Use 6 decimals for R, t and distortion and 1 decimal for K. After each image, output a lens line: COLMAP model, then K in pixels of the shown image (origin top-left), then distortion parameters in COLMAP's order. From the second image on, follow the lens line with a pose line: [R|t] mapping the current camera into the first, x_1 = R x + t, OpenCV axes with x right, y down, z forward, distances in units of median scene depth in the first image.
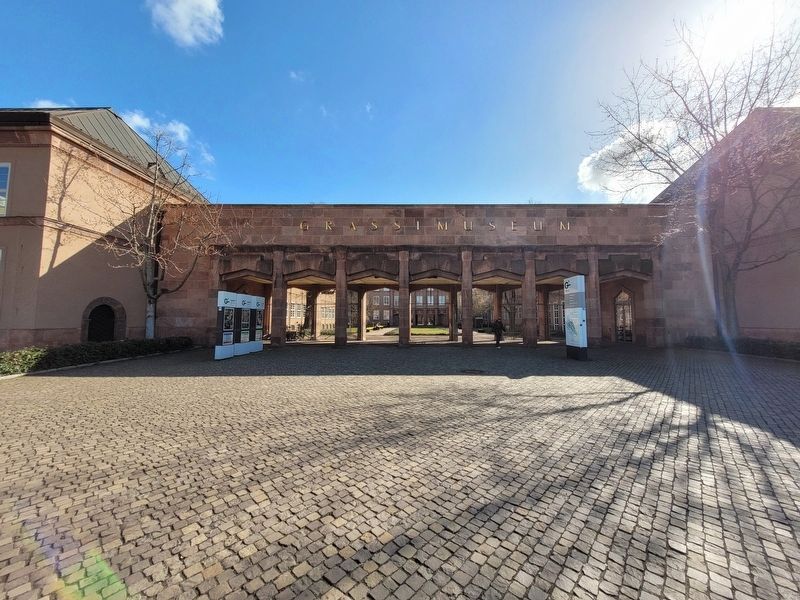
lens RADIAL K [[321.1, 0, 401.2], [0, 321.1, 296.9], [0, 0, 1]] dist [-0.000725, -0.000065]
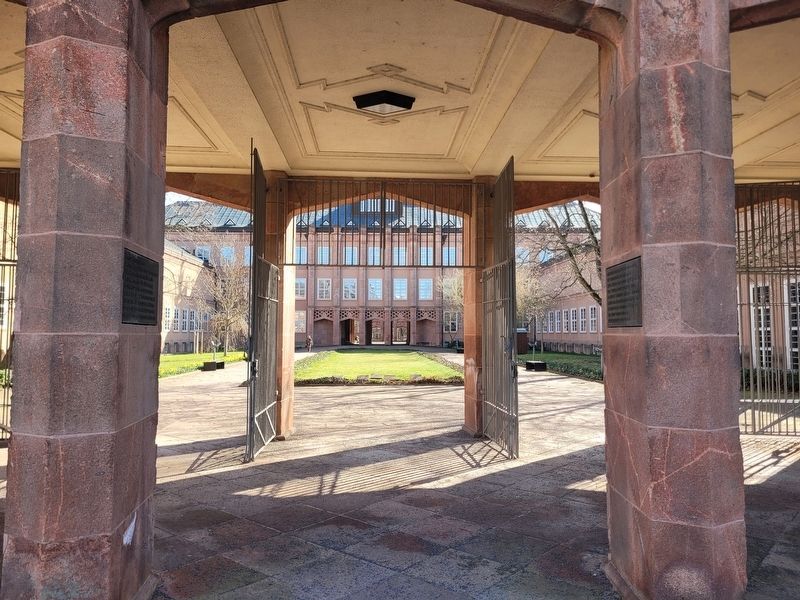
lens RADIAL K [[601.0, 0, 400.6], [0, 601.0, 299.0], [0, 0, 1]] dist [-0.001506, 0.000078]
pose [[0.996108, 0.009305, 0.087654, 0.020888], [-0.010743, 0.999815, 0.015951, 0.012481], [-0.087490, -0.016830, 0.996023, 0.193719]]
